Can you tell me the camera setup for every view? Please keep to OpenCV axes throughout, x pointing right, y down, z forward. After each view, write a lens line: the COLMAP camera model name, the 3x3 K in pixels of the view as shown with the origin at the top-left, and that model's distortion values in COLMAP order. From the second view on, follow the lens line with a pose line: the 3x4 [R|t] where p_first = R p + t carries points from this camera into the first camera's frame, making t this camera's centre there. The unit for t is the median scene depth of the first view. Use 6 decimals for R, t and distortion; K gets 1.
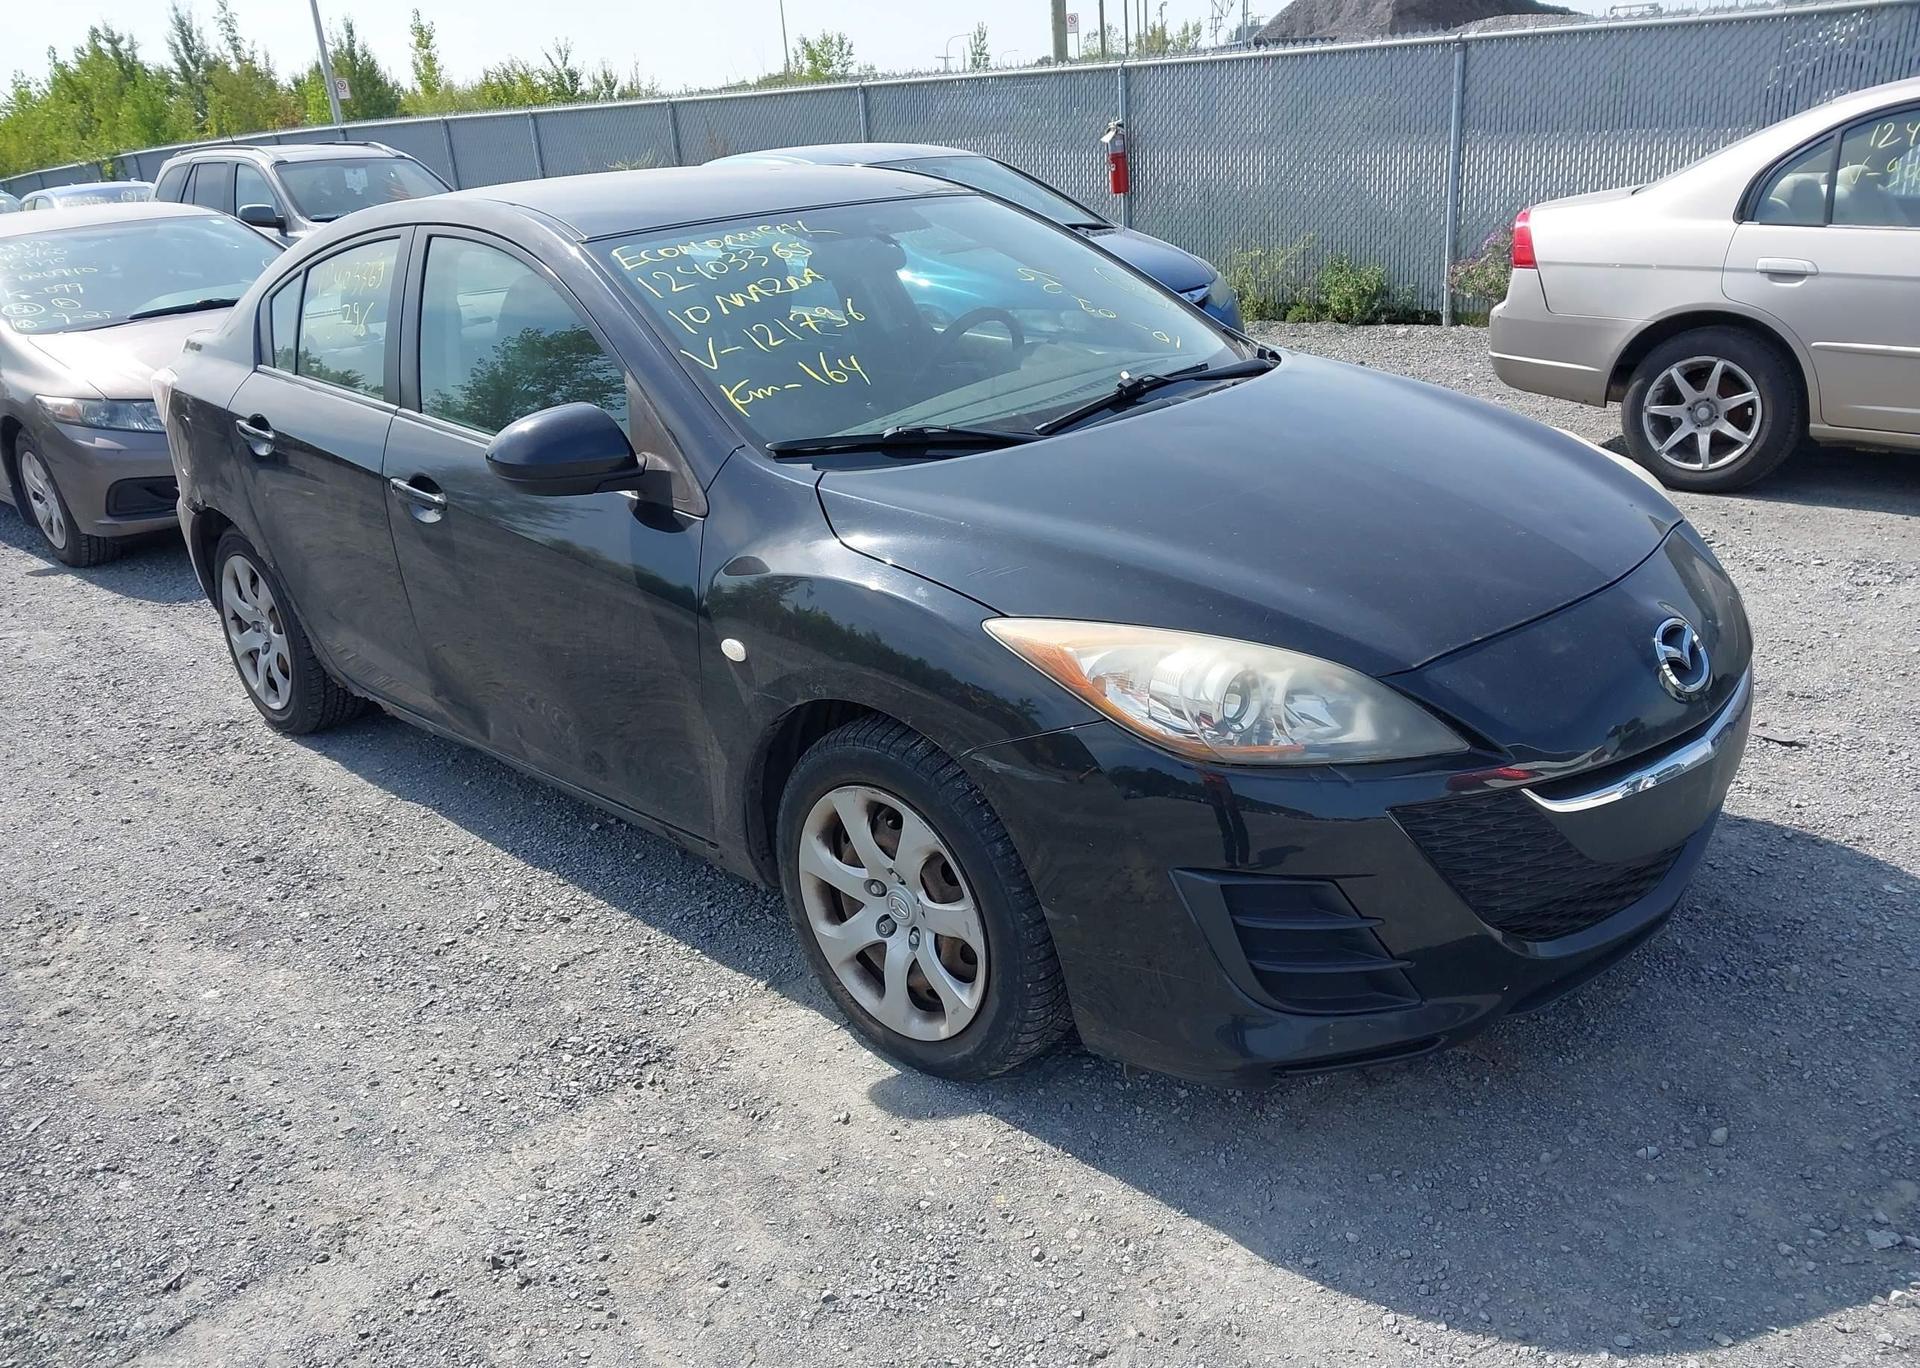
lens RADIAL K [[1500.0, 0, 938.6], [0, 1500.0, 708.9], [0, 0, 1]] dist [0.027438, -0.034141]
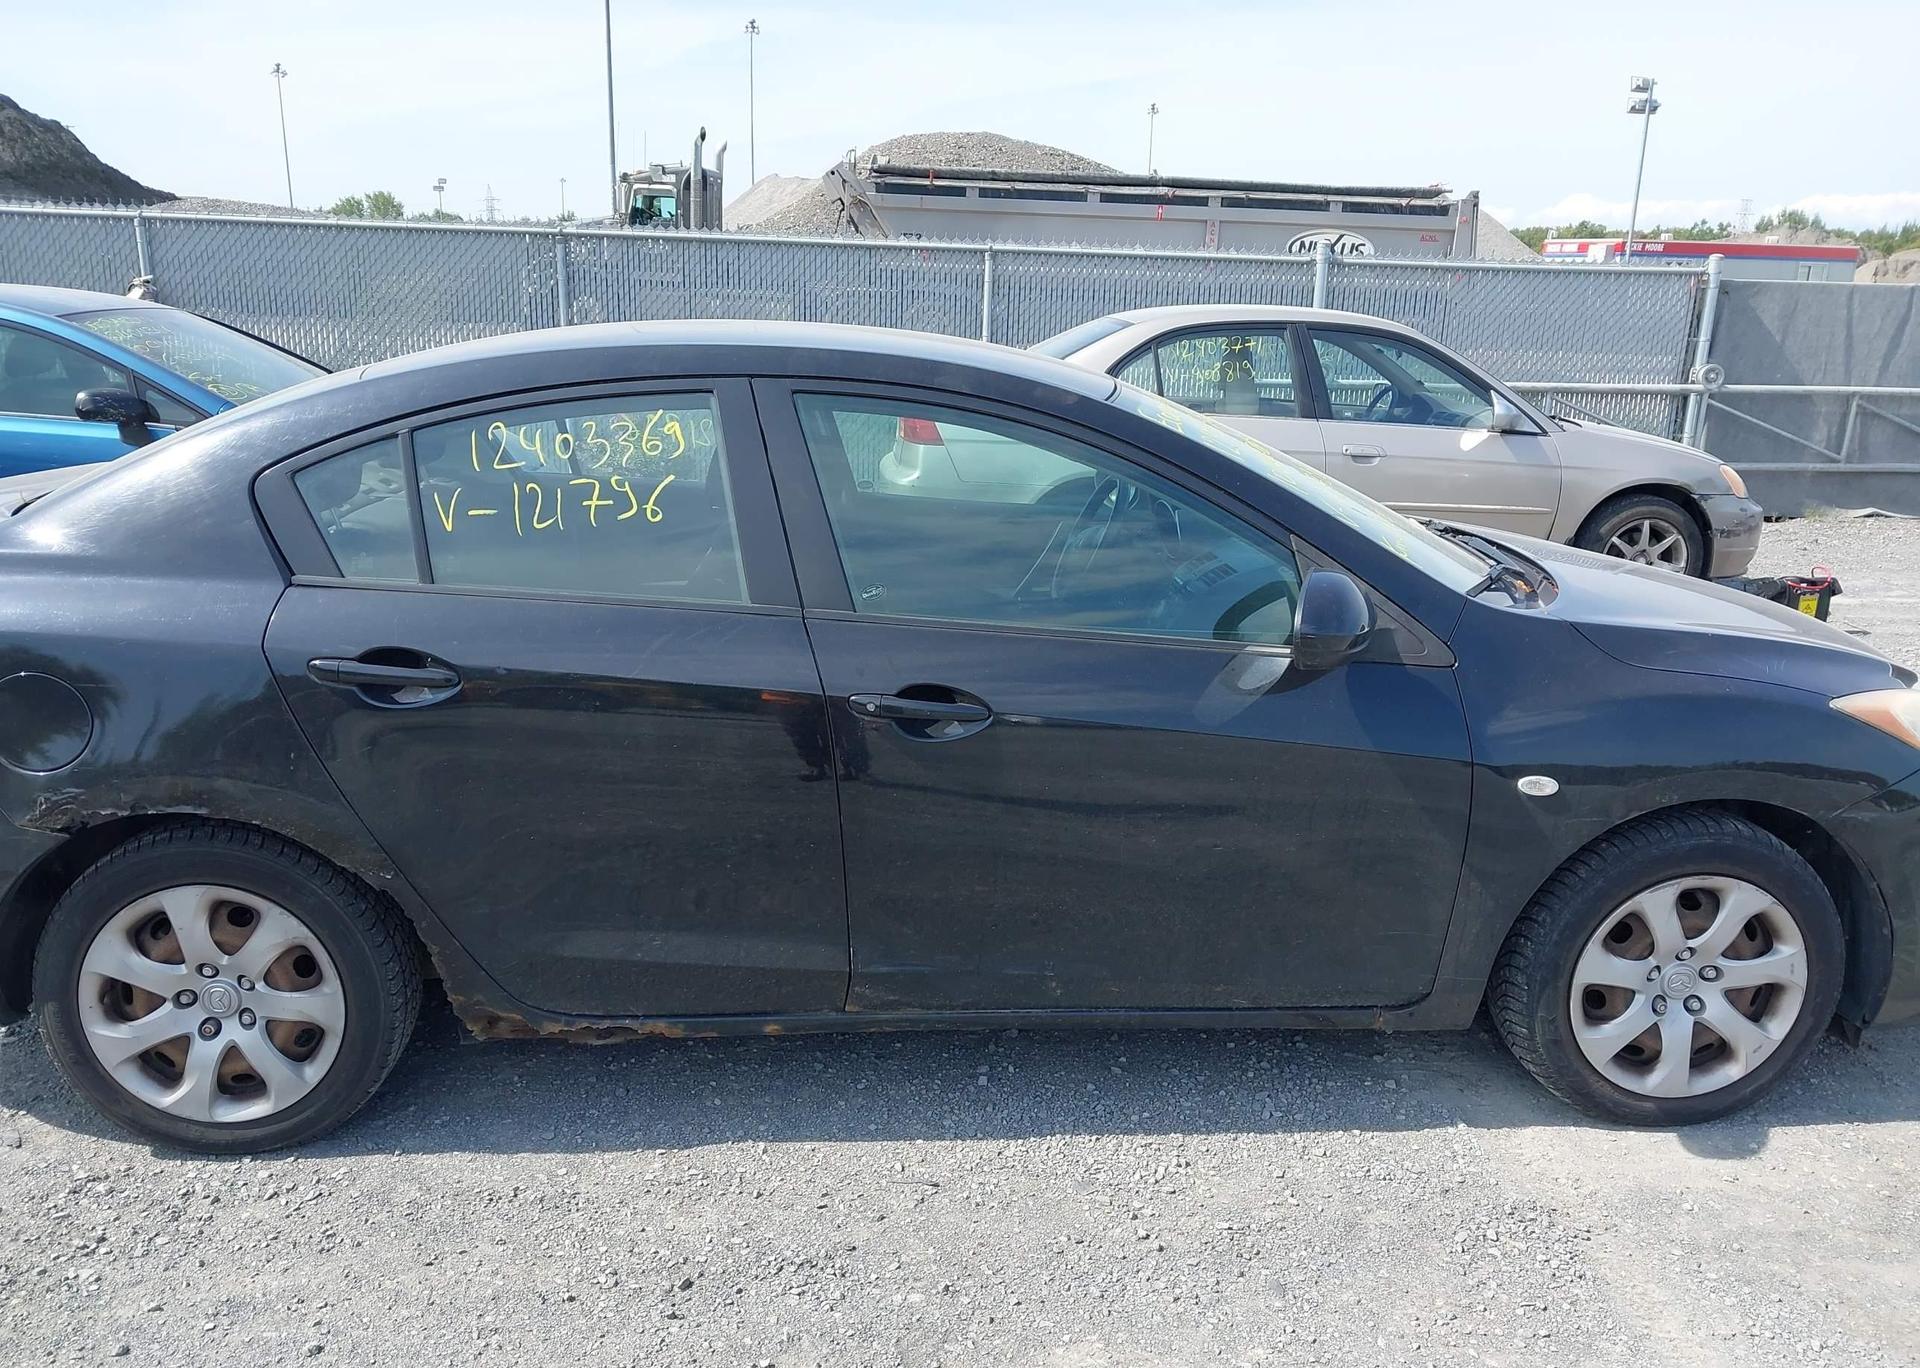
lens RADIAL K [[1500.0, 0, 934.0], [0, 1500.0, 721.1], [0, 0, 1]] dist [0.027438, -0.034141]
pose [[0.661059, -0.134128, 0.738248, -1.048465], [0.210926, 0.977437, -0.011288, -0.142767], [-0.720077, 0.163177, 0.674435, 0.527725]]
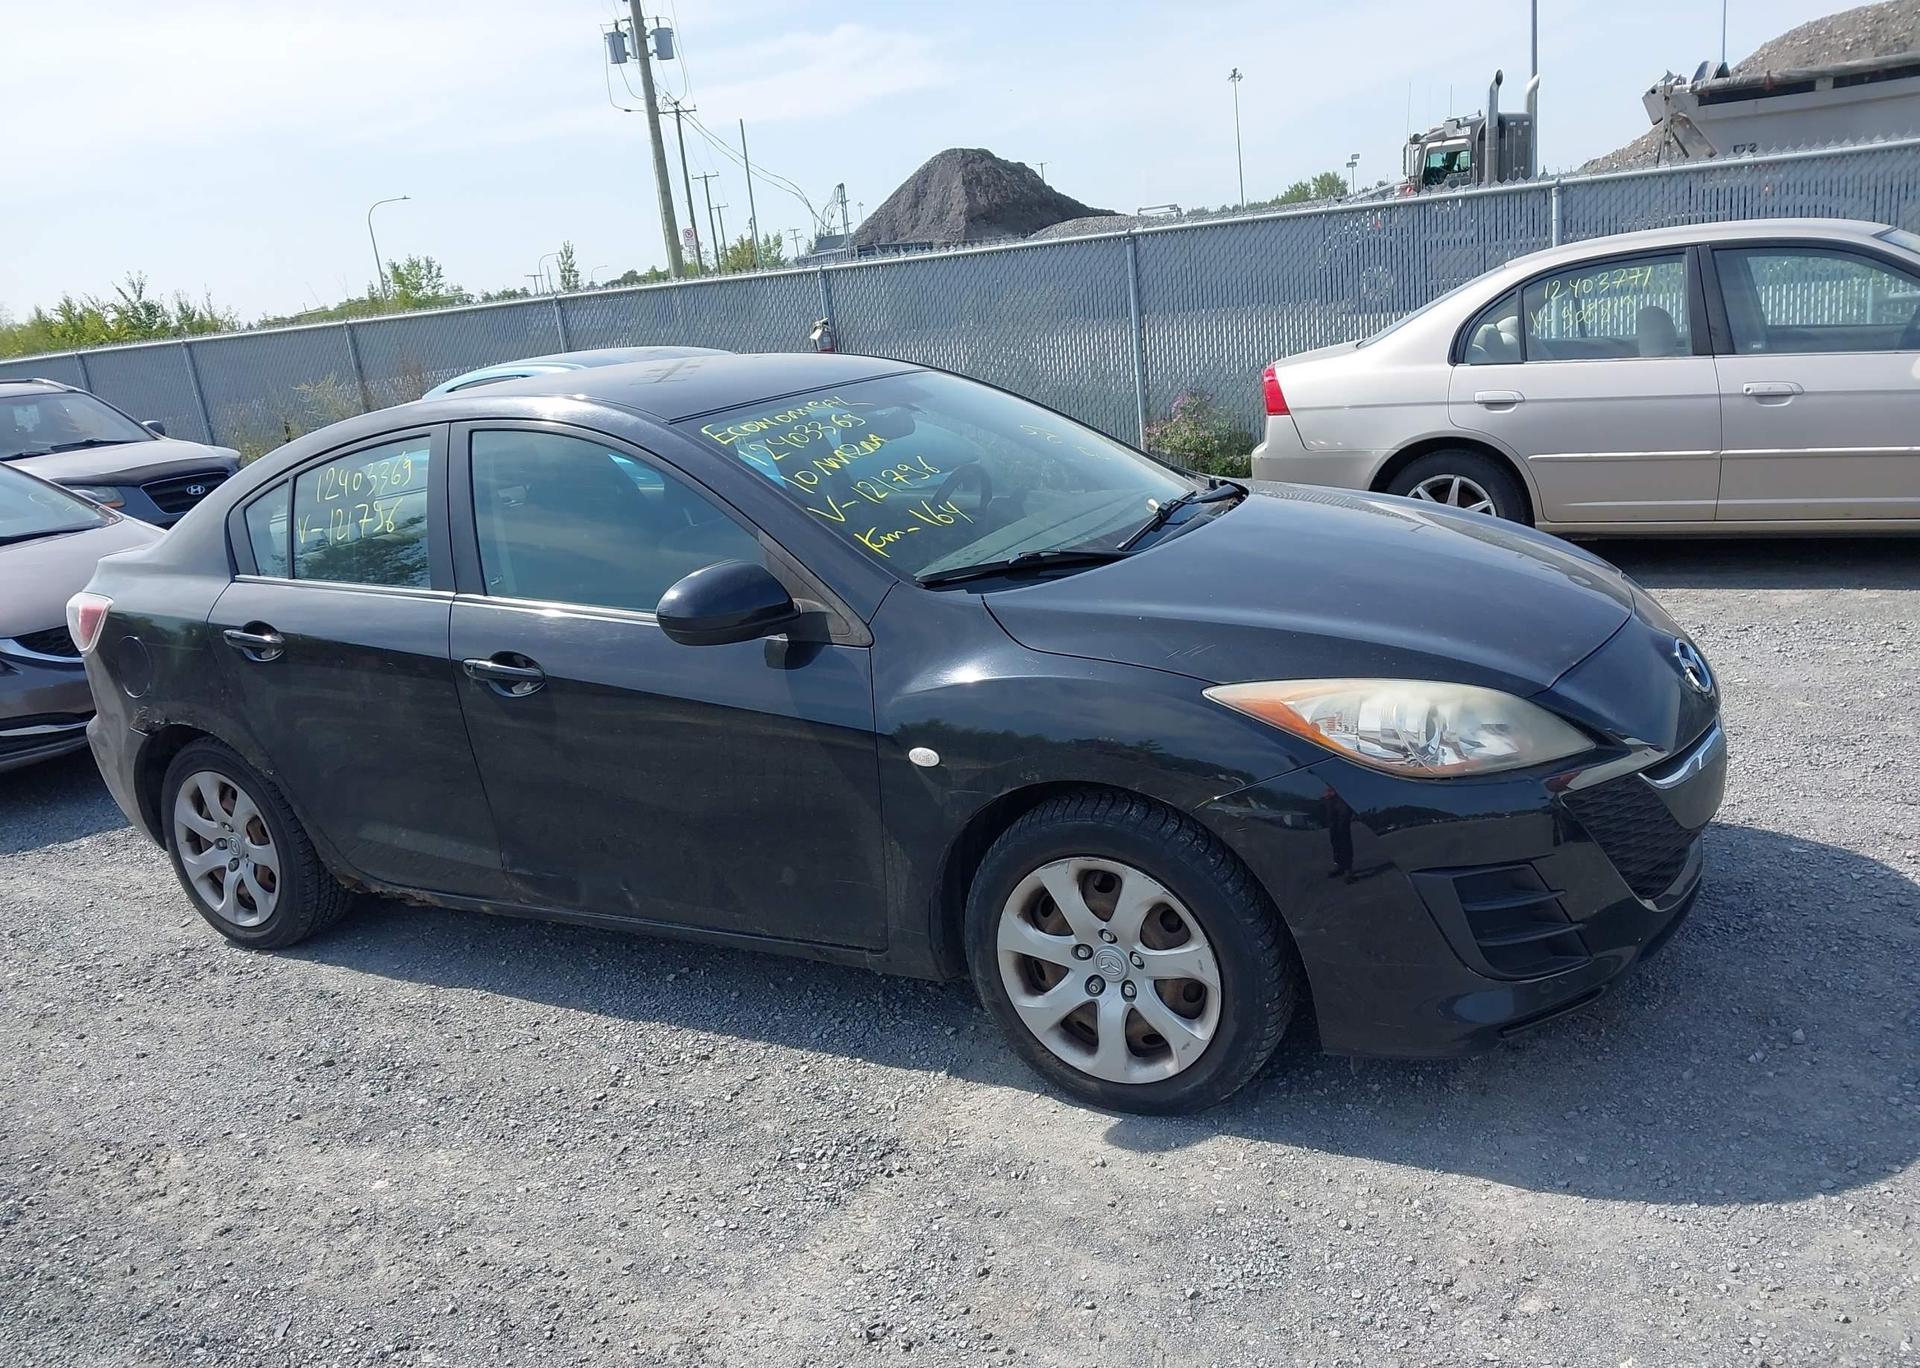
lens RADIAL K [[1500.0, 0, 939.1], [0, 1500.0, 709.0], [0, 0, 1]] dist [0.027438, -0.034141]
pose [[0.966286, -0.108704, 0.233398, -0.339844], [0.136533, 0.984889, -0.106549, 0.039843], [-0.218289, 0.134824, 0.966526, -0.072612]]
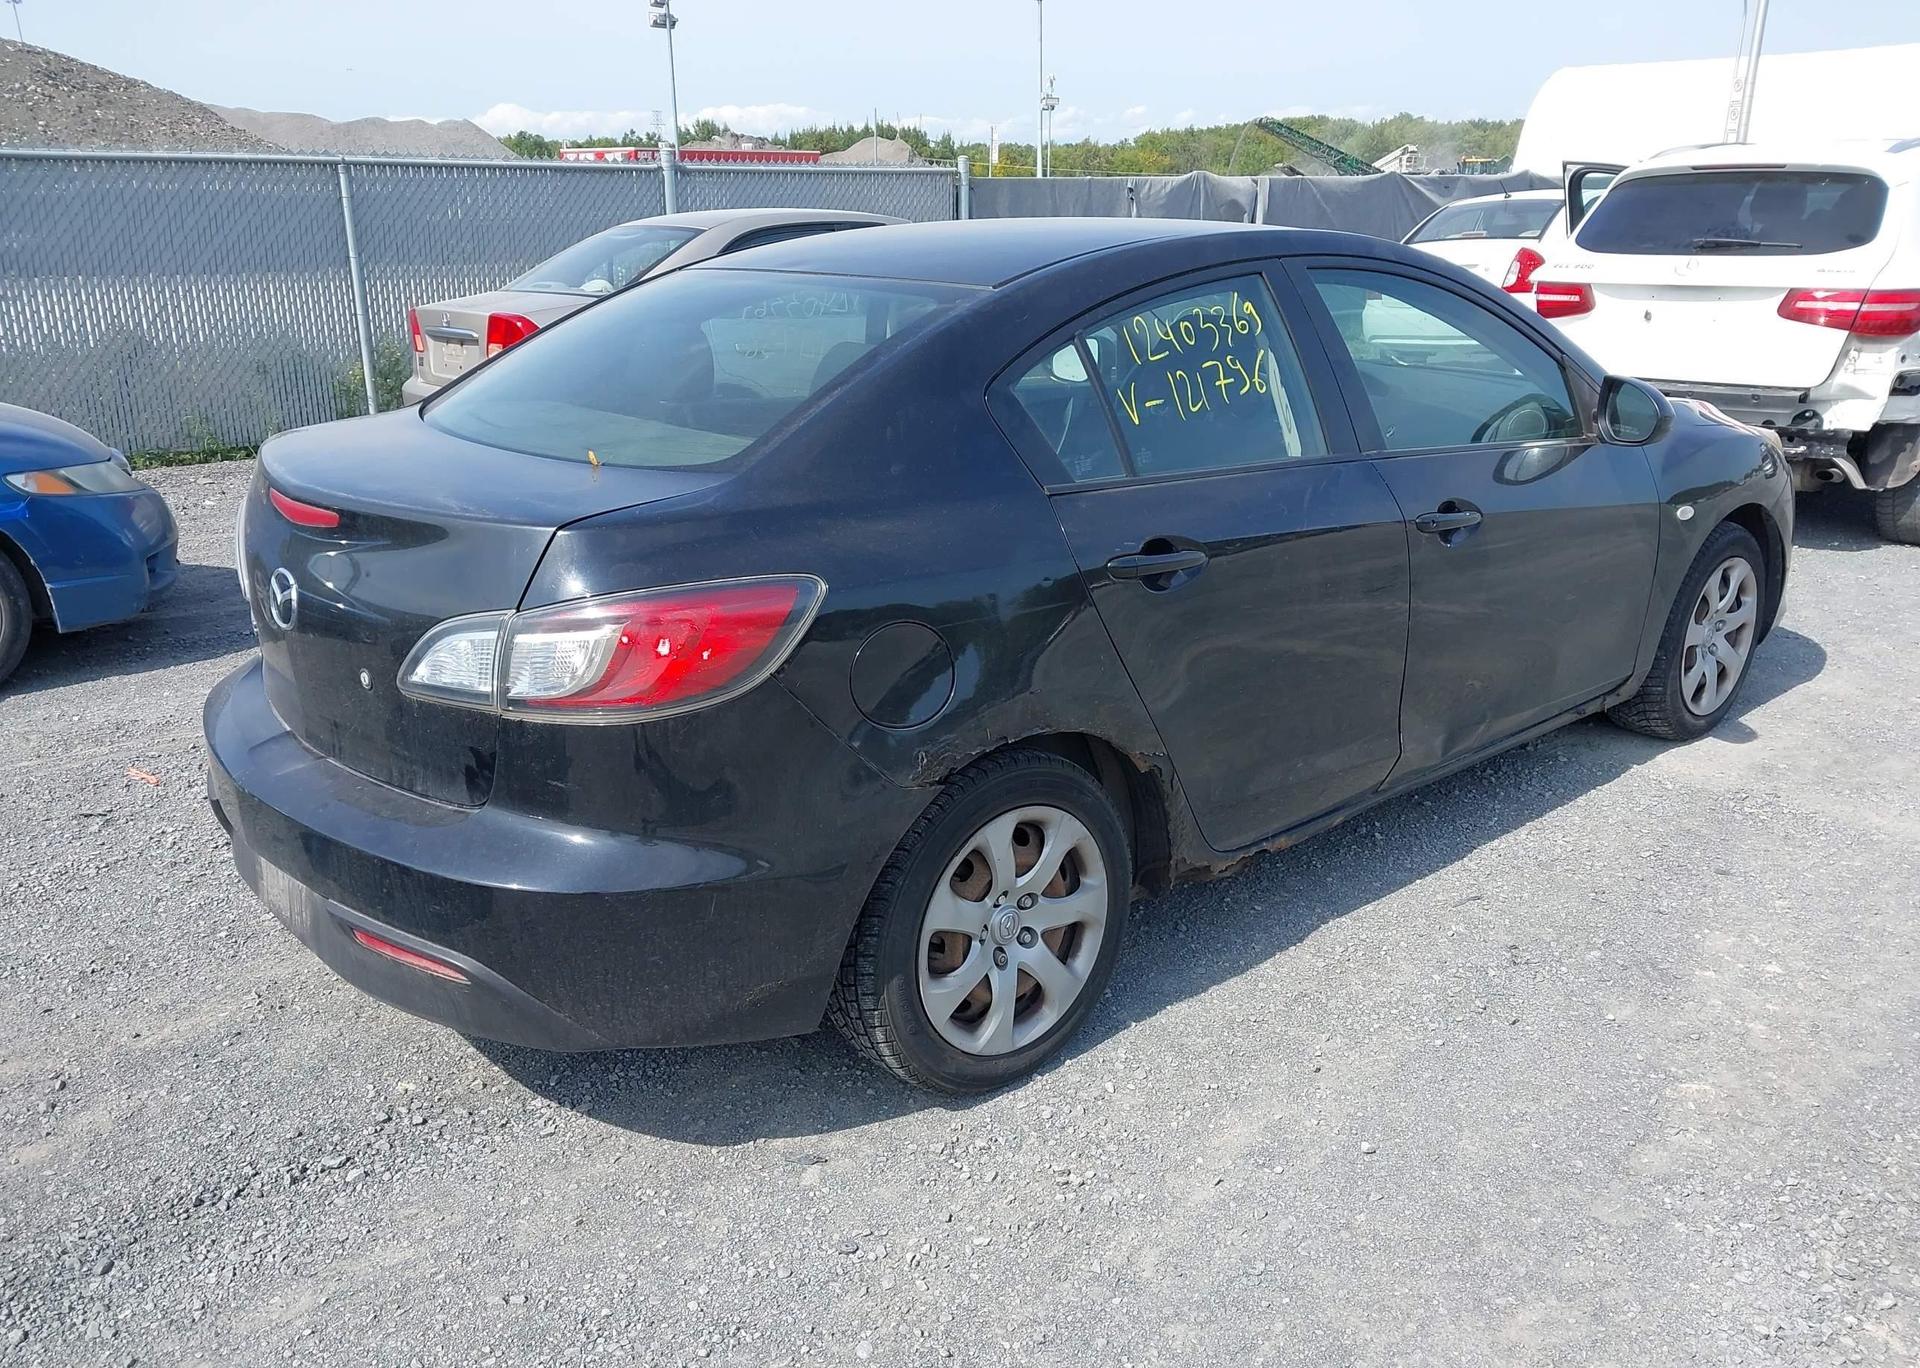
lens RADIAL K [[1500.0, 0, 922.7], [0, 1500.0, 725.3], [0, 0, 1]] dist [0.027438, -0.034141]
pose [[0.085497, -0.267950, 0.959632, -1.533316], [0.366550, 0.904068, 0.219778, -0.412326], [-0.926462, 0.332962, 0.175512, 1.352895]]
